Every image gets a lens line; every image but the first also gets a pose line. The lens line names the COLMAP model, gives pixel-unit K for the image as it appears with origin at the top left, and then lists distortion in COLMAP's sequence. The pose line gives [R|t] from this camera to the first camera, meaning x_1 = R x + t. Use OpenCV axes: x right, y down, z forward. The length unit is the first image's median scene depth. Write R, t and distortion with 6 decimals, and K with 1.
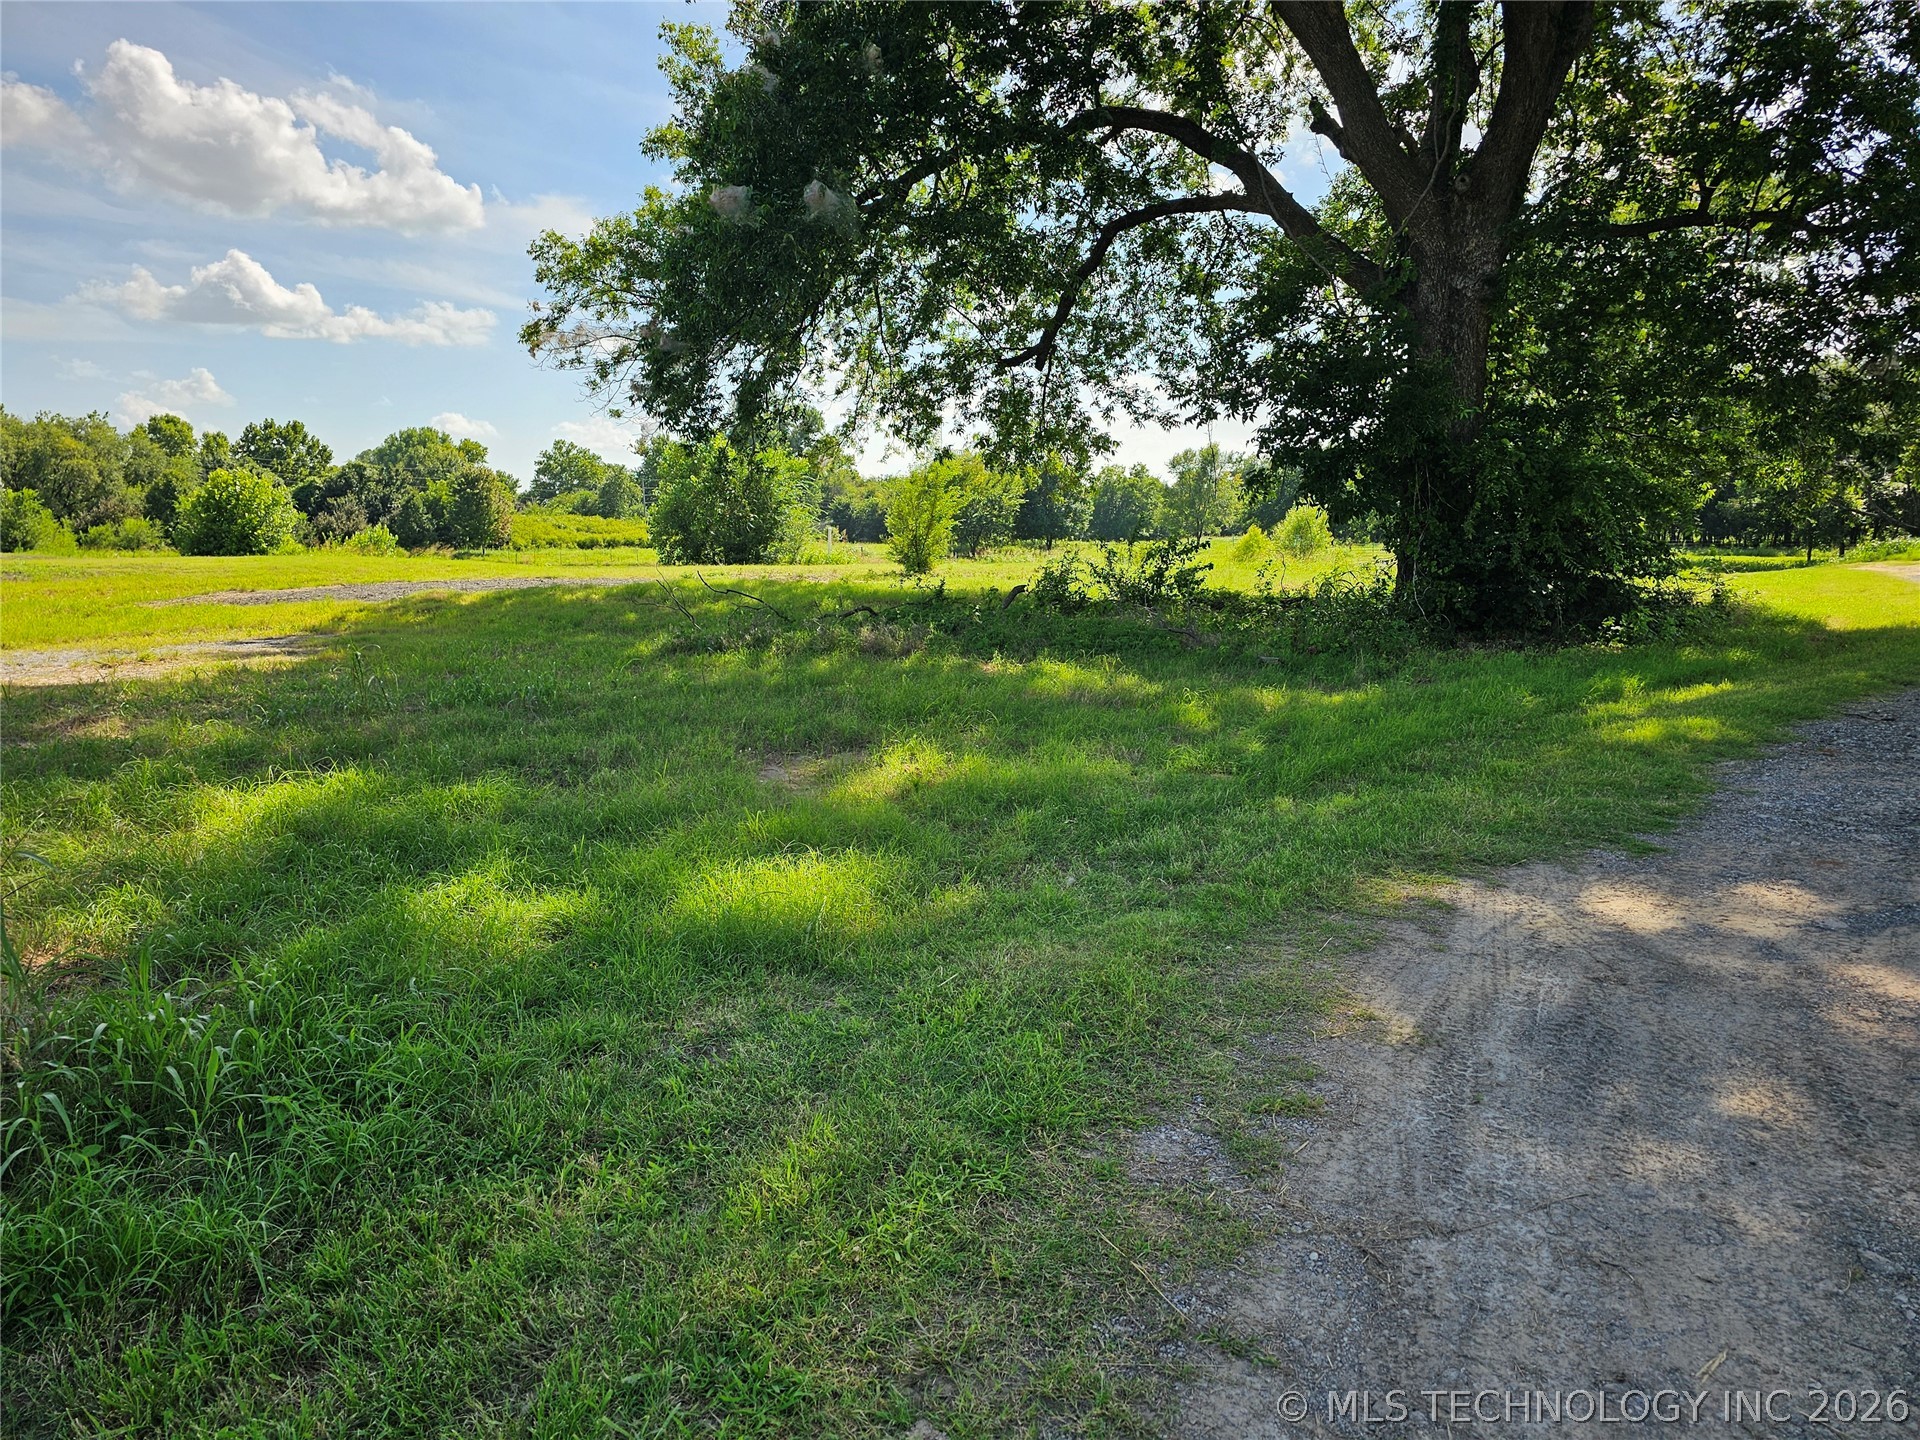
lens RADIAL K [[1306.5, 0, 976.0], [0, 1306.5, 704.7], [0, 0, 1]] dist [0.064739, -0.058715]
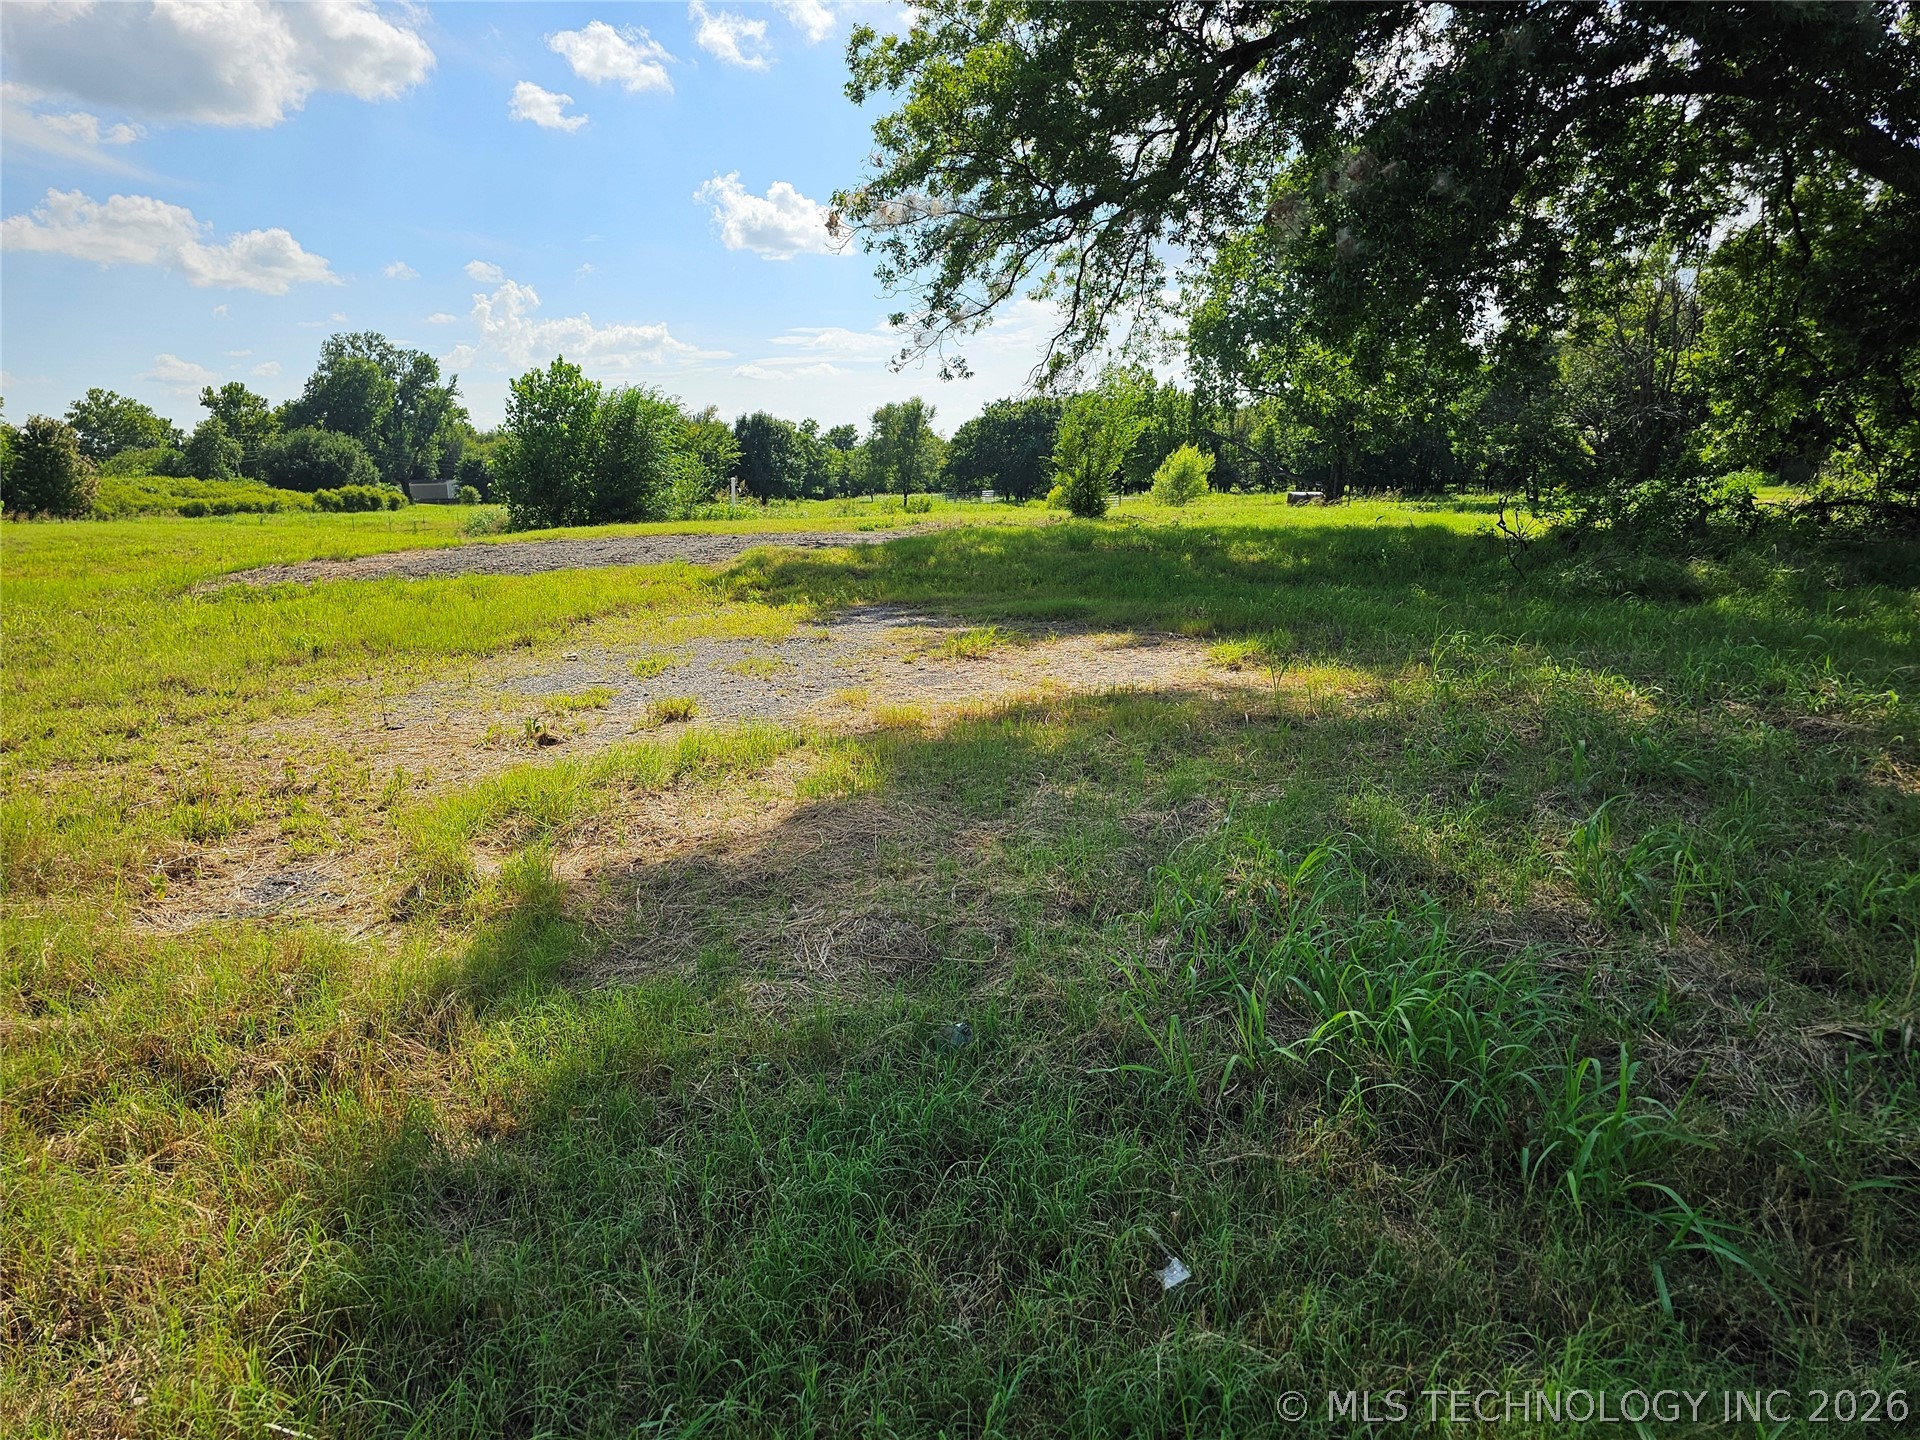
lens RADIAL K [[1306.5, 0, 966.1], [0, 1306.5, 737.5], [0, 0, 1]] dist [0.064739, -0.058715]
pose [[0.957658, -0.068129, 0.279731, -0.100876], [0.052902, 0.996696, 0.061634, -0.003539], [-0.283006, -0.044226, 0.958098, 0.048494]]
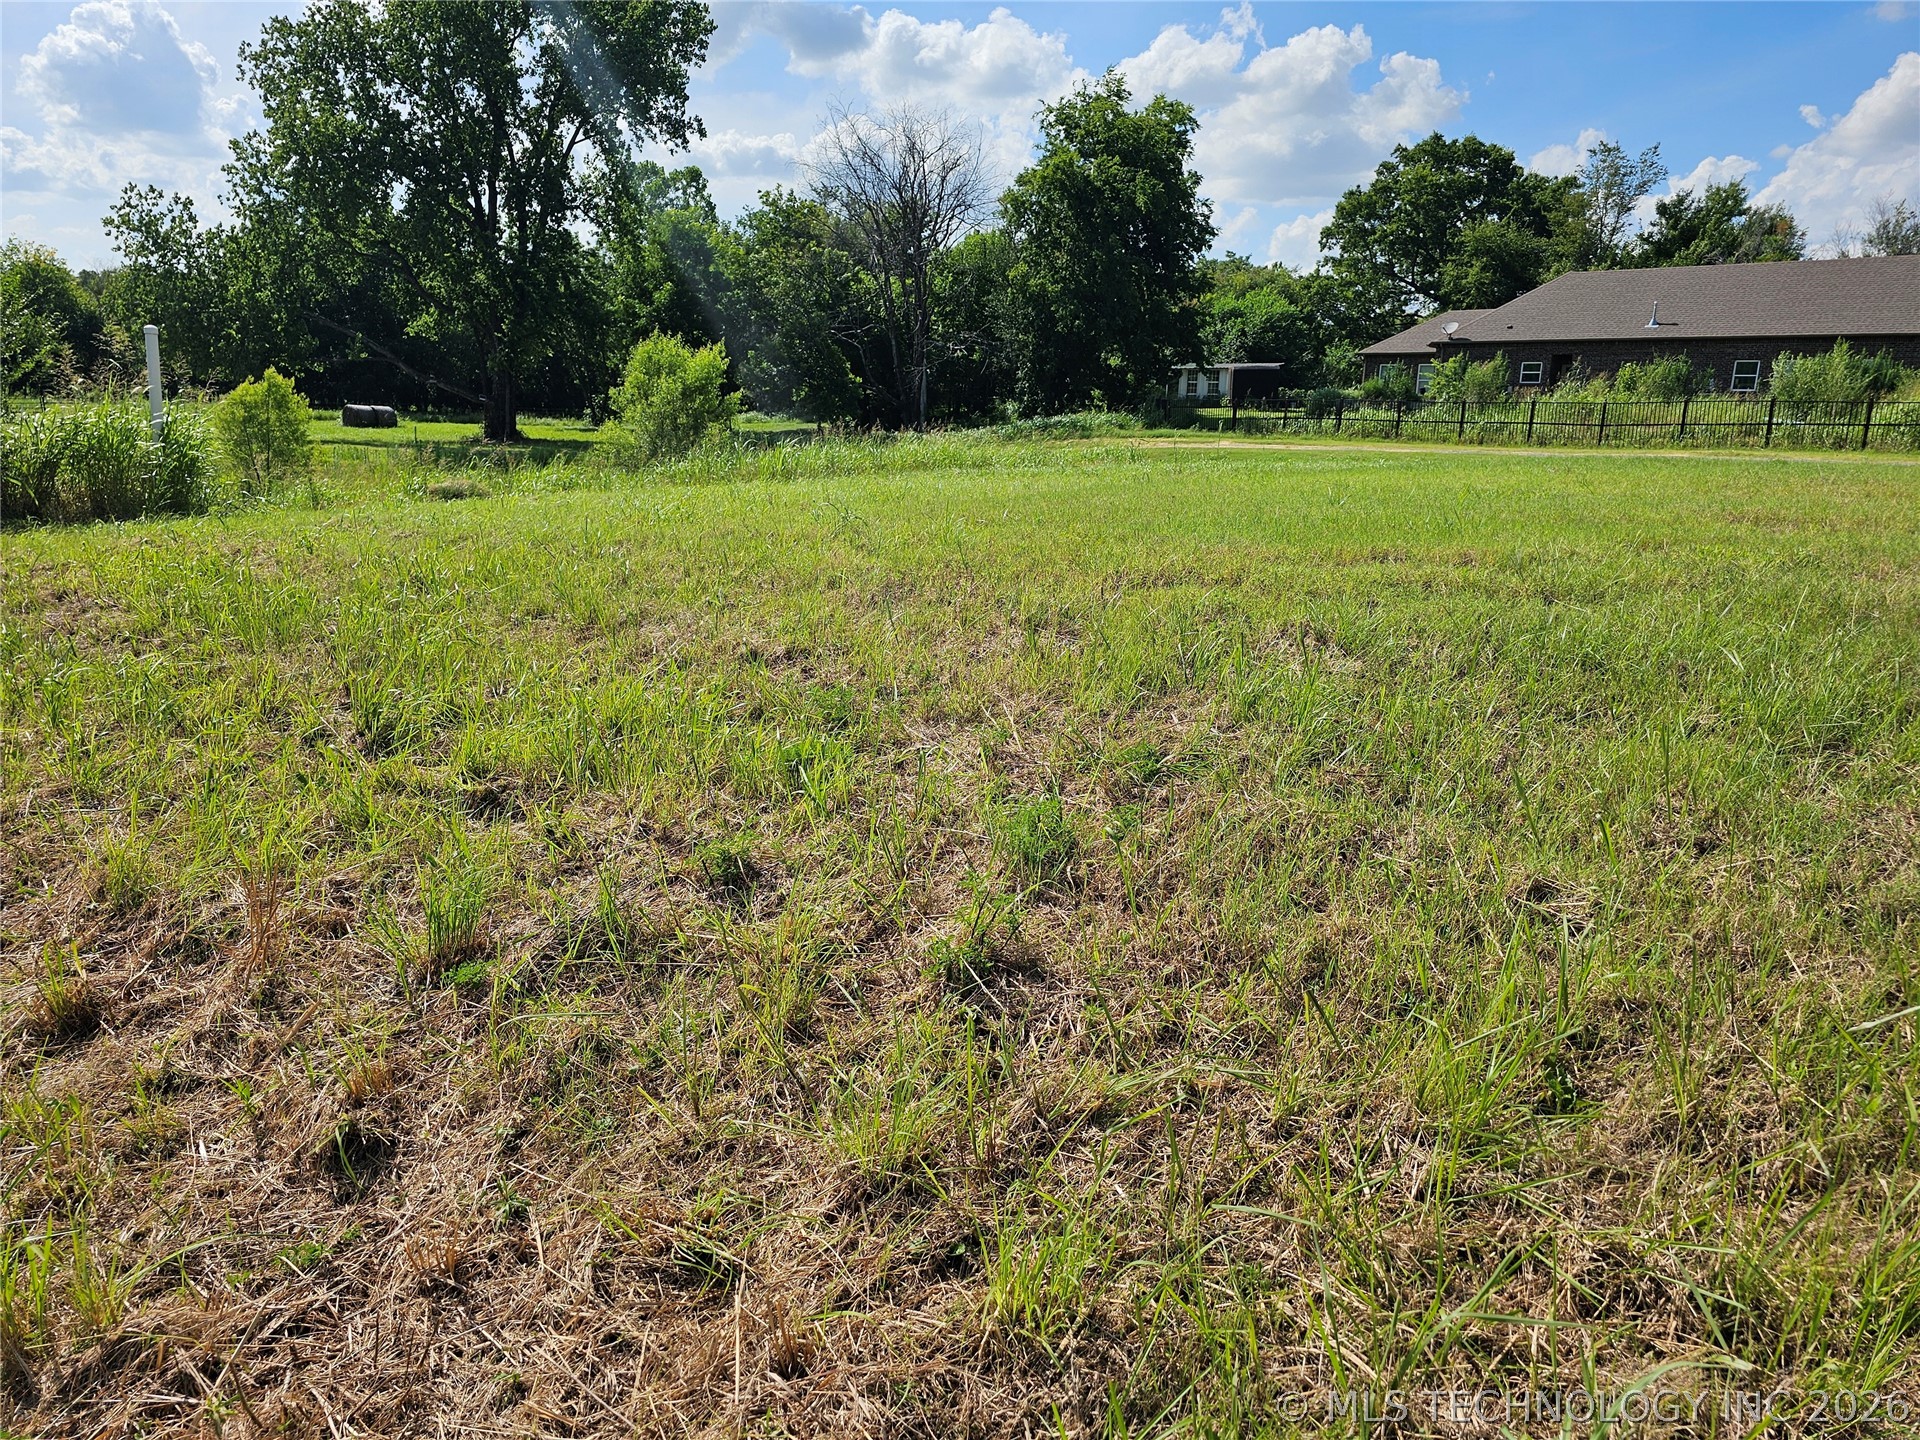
lens RADIAL K [[1306.5, 0, 945.5], [0, 1306.5, 717.8], [0, 0, 1]] dist [0.064739, -0.058715]
pose [[0.330501, -0.205181, 0.921233, -0.175894], [0.098981, 0.978236, 0.182366, -0.049729], [-0.938601, 0.030912, 0.343617, 0.414119]]
